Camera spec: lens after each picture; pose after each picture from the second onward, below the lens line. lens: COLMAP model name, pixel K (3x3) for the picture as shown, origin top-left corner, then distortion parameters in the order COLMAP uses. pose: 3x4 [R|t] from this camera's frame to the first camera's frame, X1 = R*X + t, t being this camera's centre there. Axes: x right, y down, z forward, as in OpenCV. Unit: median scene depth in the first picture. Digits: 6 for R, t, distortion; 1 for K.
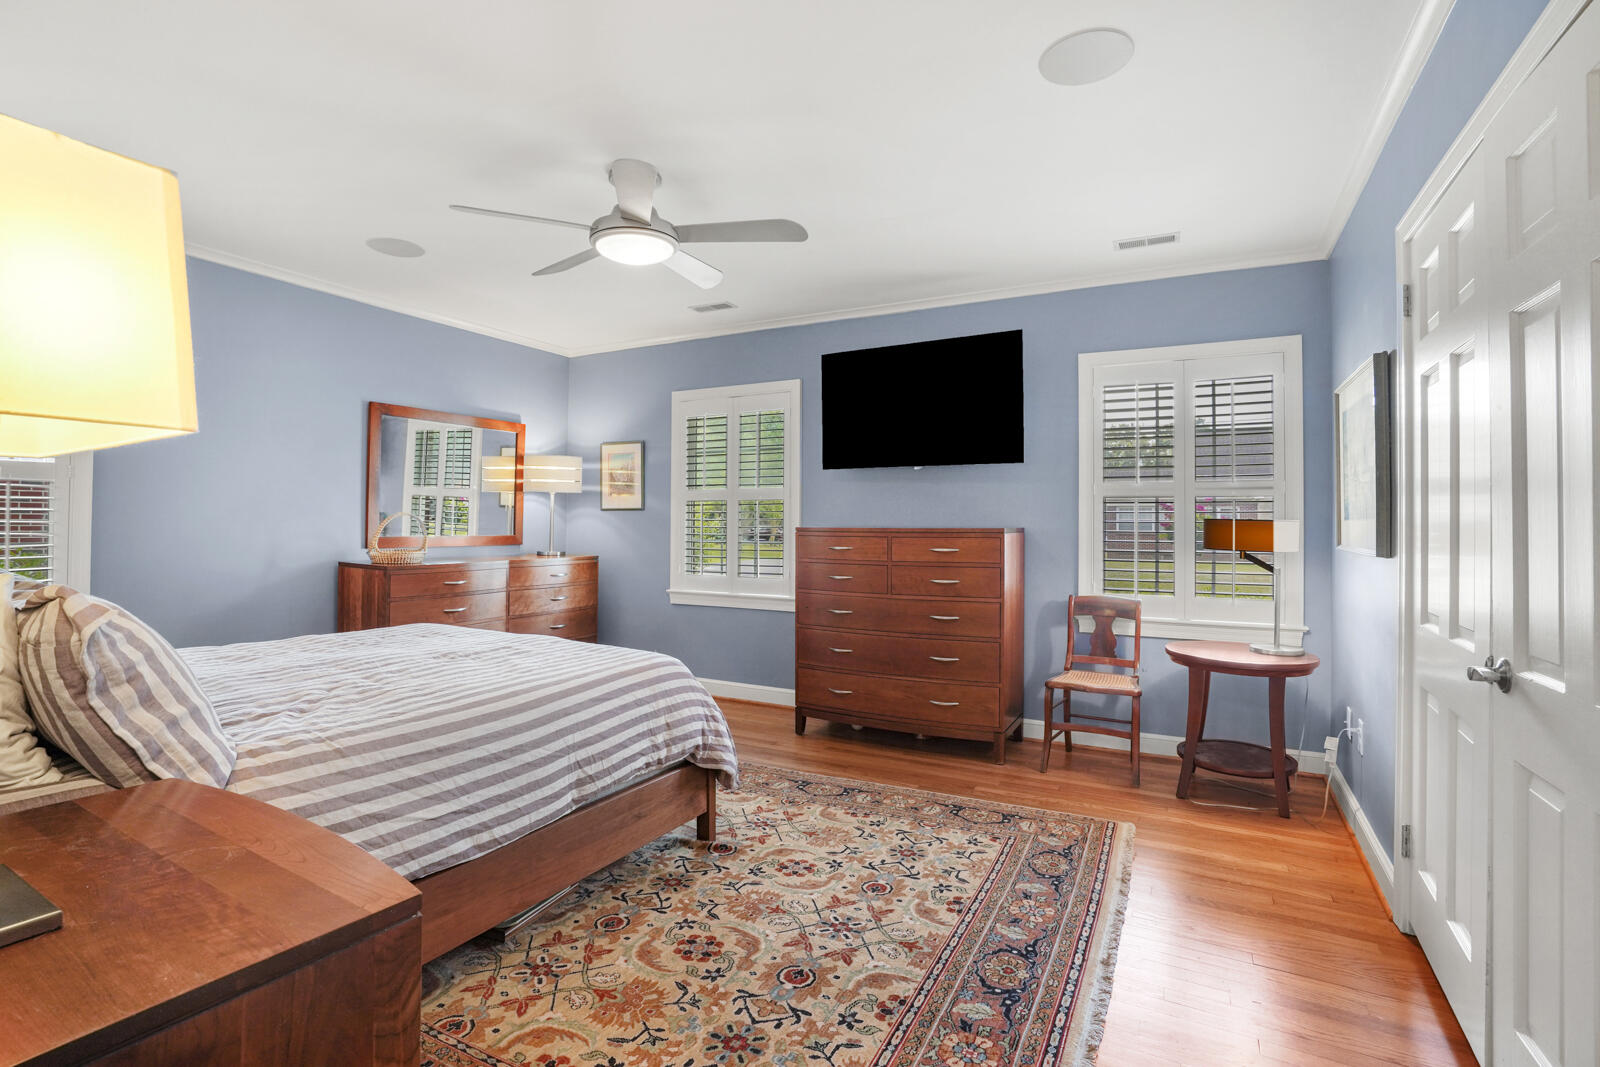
lens RADIAL K [[758.1, 0, 797.9], [0, 758.1, 521.4], [0, 0, 1]] dist [-0.054296, 0.019752]
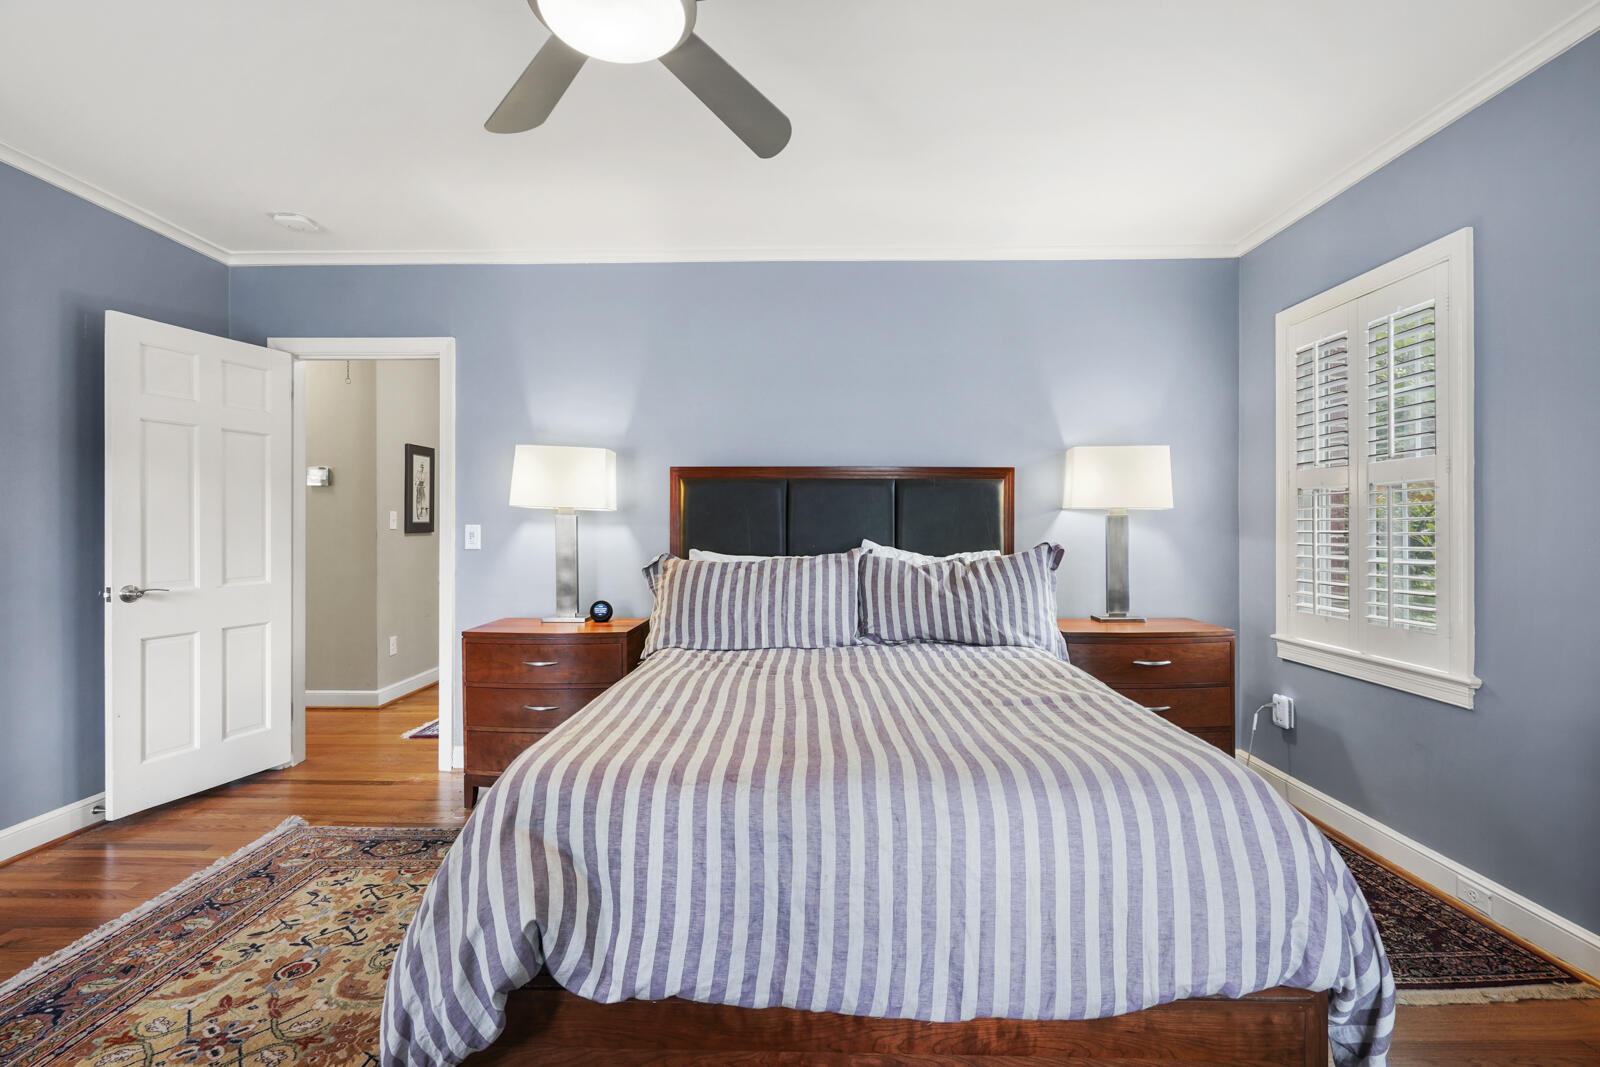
lens RADIAL K [[736.0, 0, 800.0], [0, 736.0, 533.5], [0, 0, 1]] dist [-0.003201, -0.001031]
pose [[-0.883506, -0.007403, -0.468361, -0.107024], [-0.007730, 0.999969, -0.001224, 0.009658], [0.468356, 0.002539, -0.883536, 1.751195]]
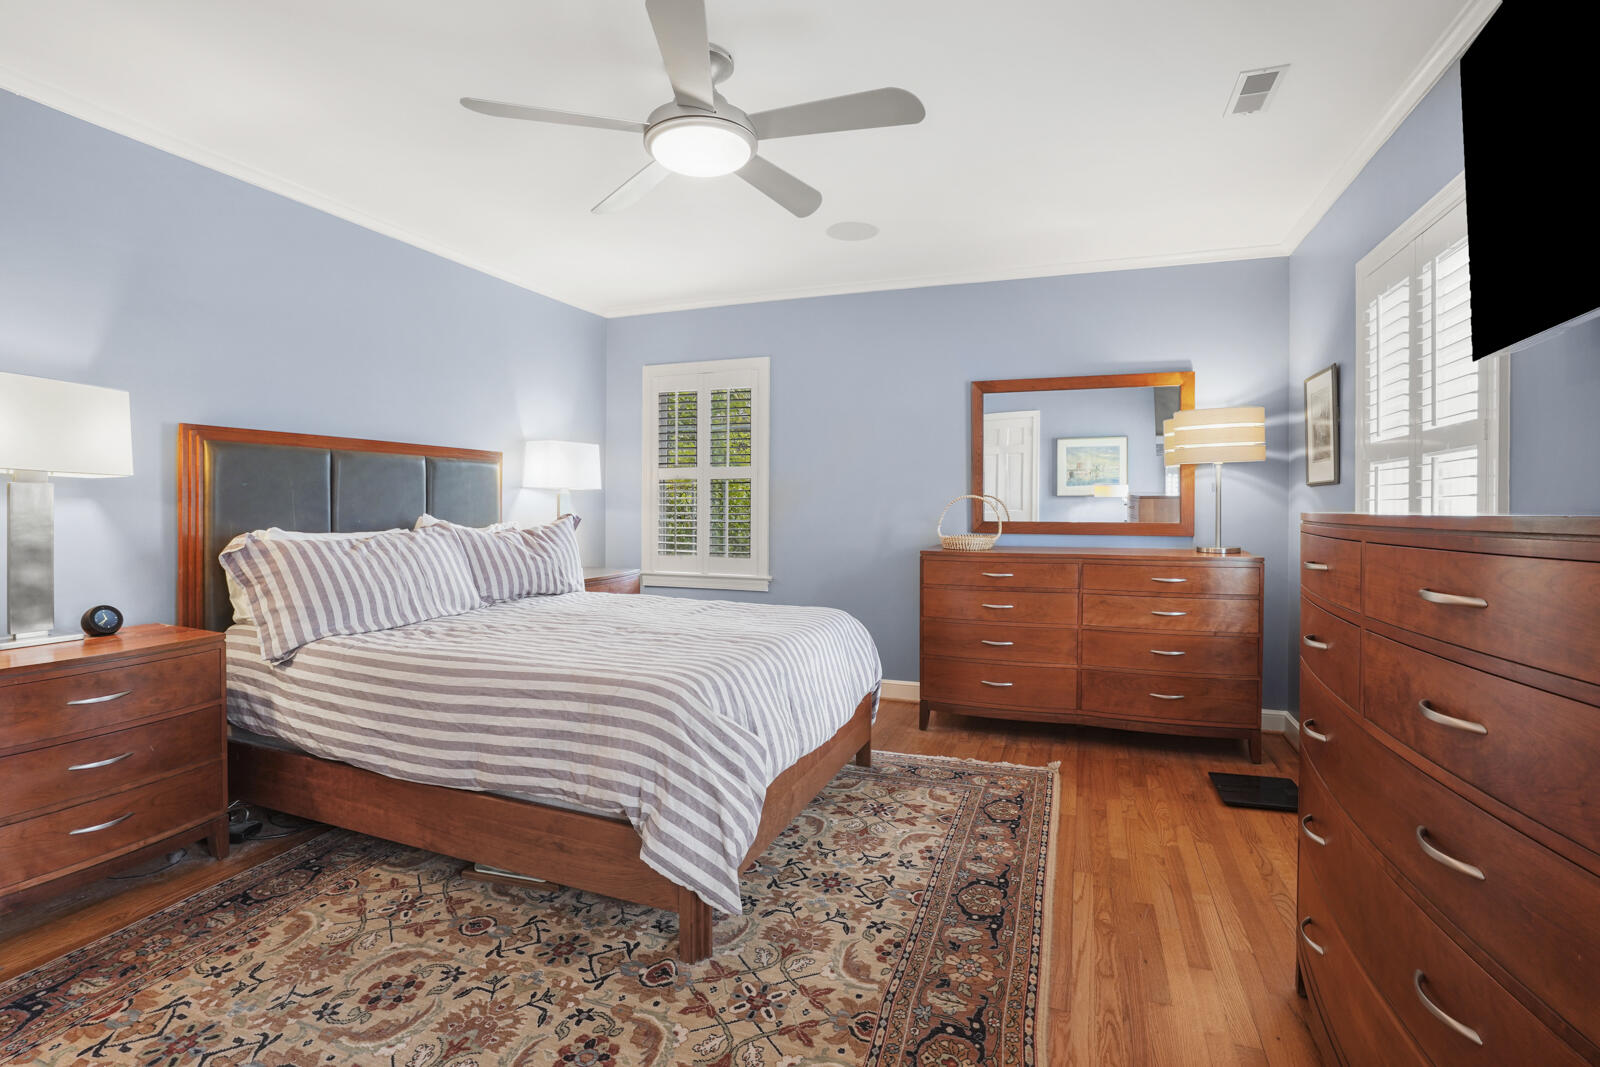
lens RADIAL K [[739.9, 0, 795.5], [0, 739.9, 518.2], [0, 0, 1]] dist [-0.056852, 0.019353]
pose [[0.133128, 0.010804, -0.991040, 0.631147], [0.000148, 0.999940, 0.010920, 0.011621], [0.991099, -0.001600, 0.133118, 1.144820]]
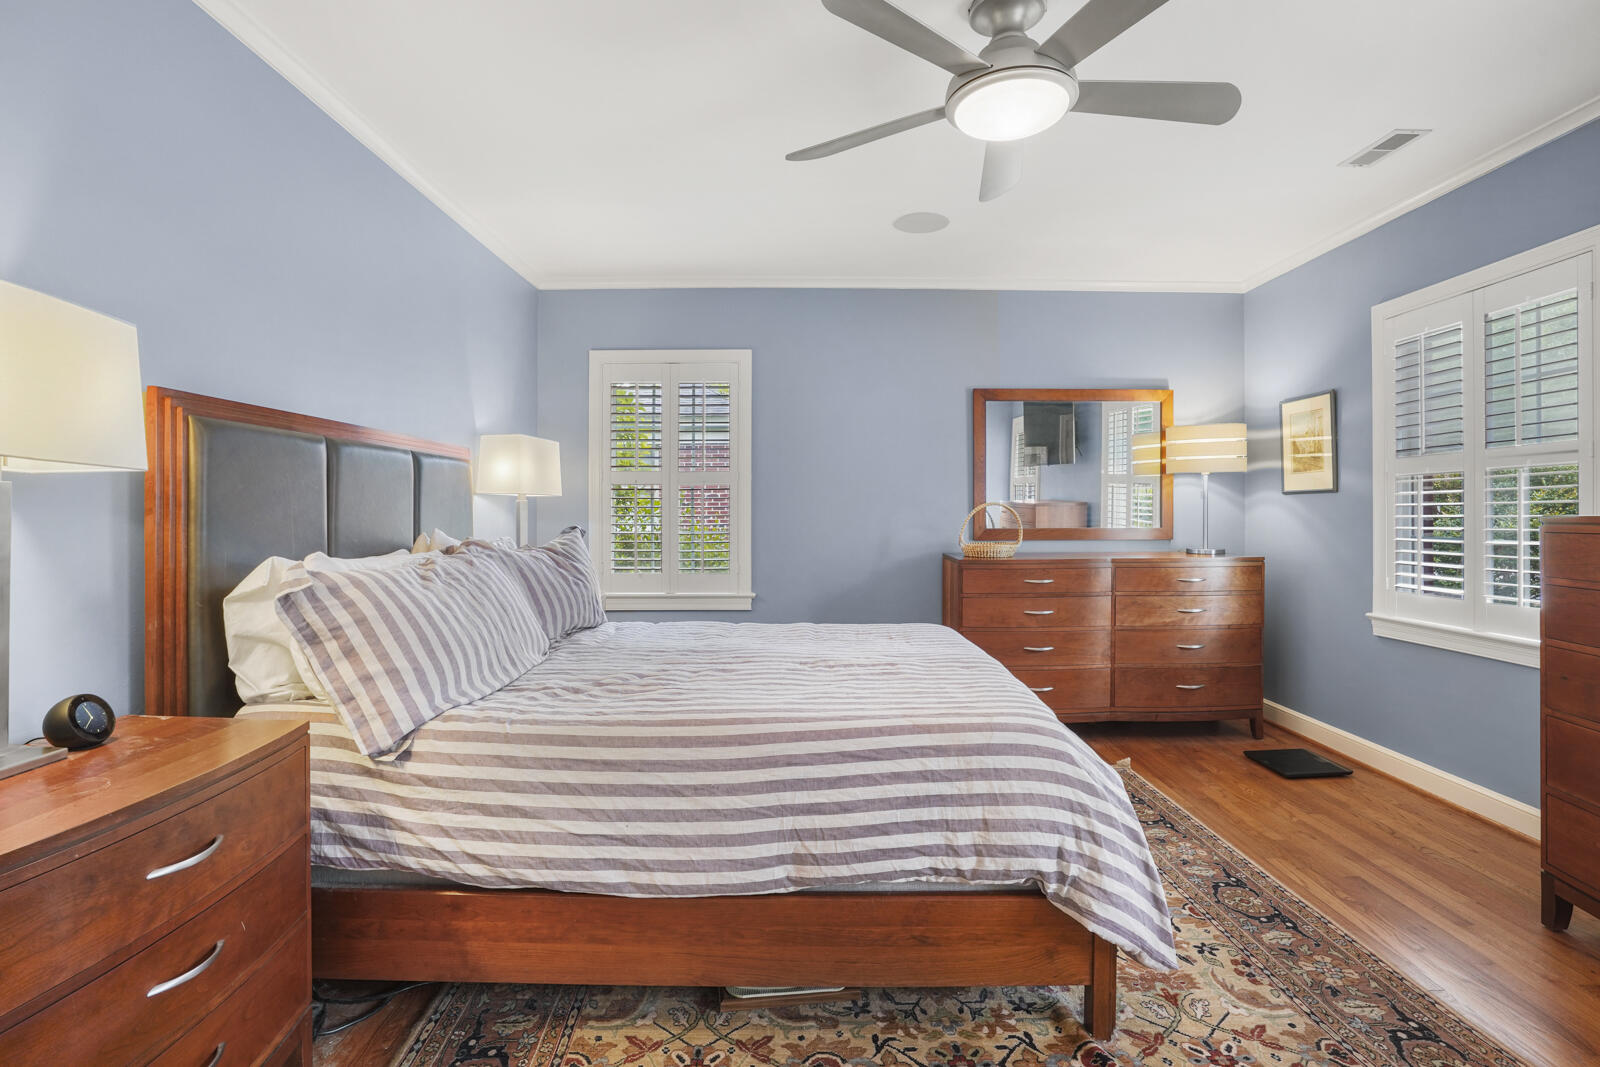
lens RADIAL K [[758.1, 0, 797.9], [0, 758.1, 521.4], [0, 0, 1]] dist [-0.054296, 0.019752]
pose [[0.478029, -0.000817, -0.878344, 0.326152], [0.010034, 0.999939, 0.004531, 0.008035], [0.878287, -0.010979, 0.478008, 0.576164]]
